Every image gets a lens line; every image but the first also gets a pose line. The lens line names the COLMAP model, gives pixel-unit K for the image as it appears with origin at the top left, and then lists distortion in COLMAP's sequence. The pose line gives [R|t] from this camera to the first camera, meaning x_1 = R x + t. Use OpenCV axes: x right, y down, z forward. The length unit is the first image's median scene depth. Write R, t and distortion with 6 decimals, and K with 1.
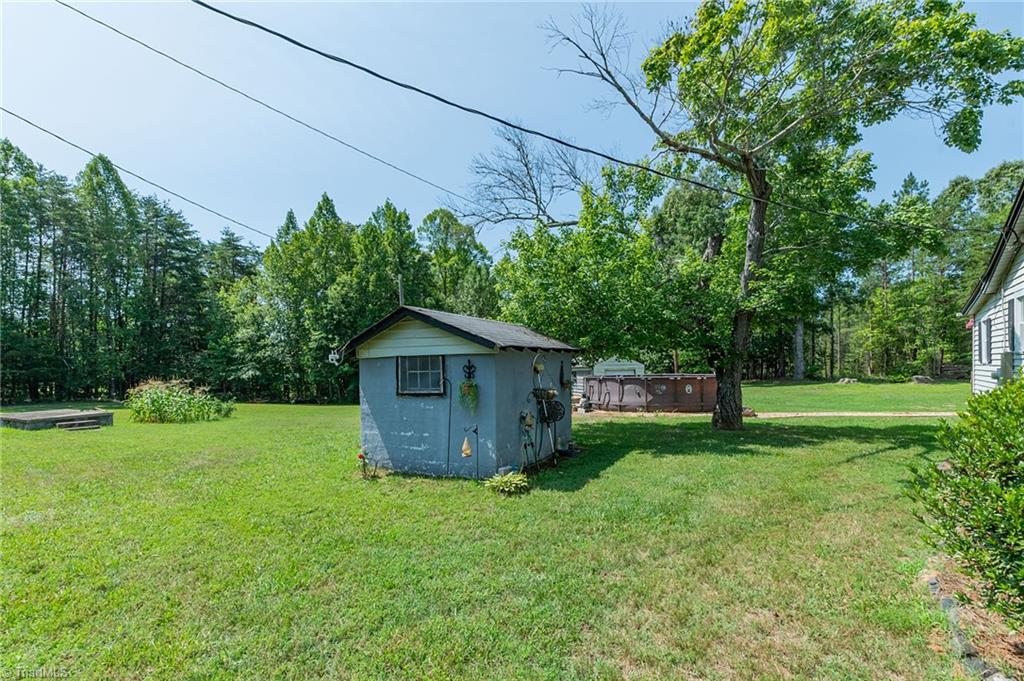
lens RADIAL K [[462.4, 0, 513.4], [0, 462.4, 370.2], [0, 0, 1]] dist [-0.000538, -0.000094]
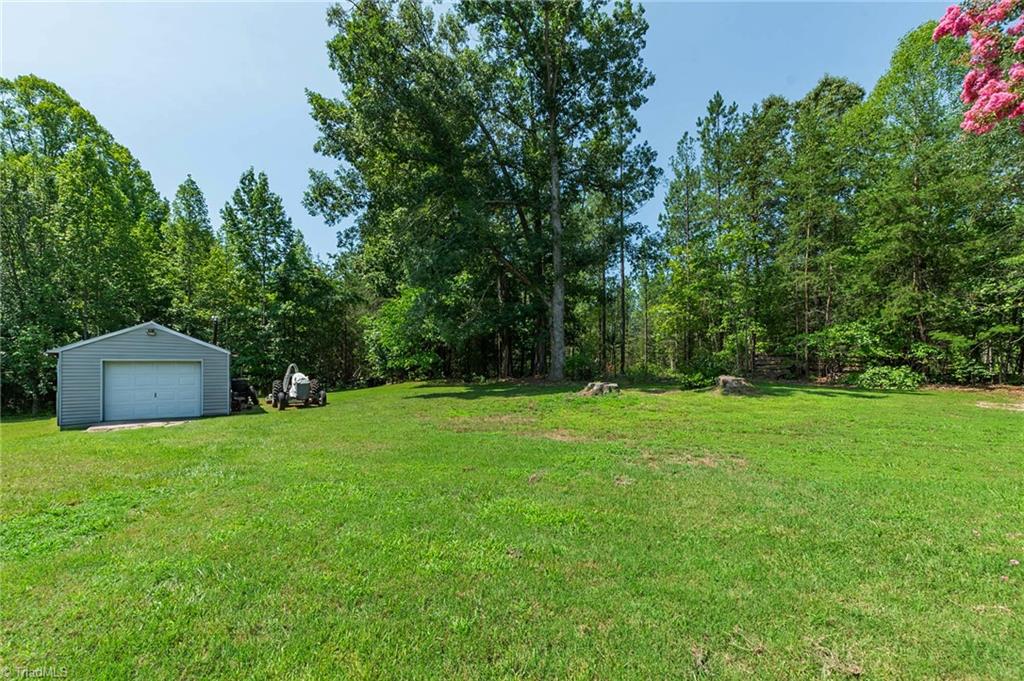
lens RADIAL K [[441.0, 0, 521.2], [0, 441.0, 351.1], [0, 0, 1]] dist [0.000694, 0.000244]
pose [[0.957934, 0.019828, 0.286302, 0.400883], [-0.014323, 0.999670, -0.021309, -0.002268], [-0.286630, 0.016312, 0.957903, 0.461843]]
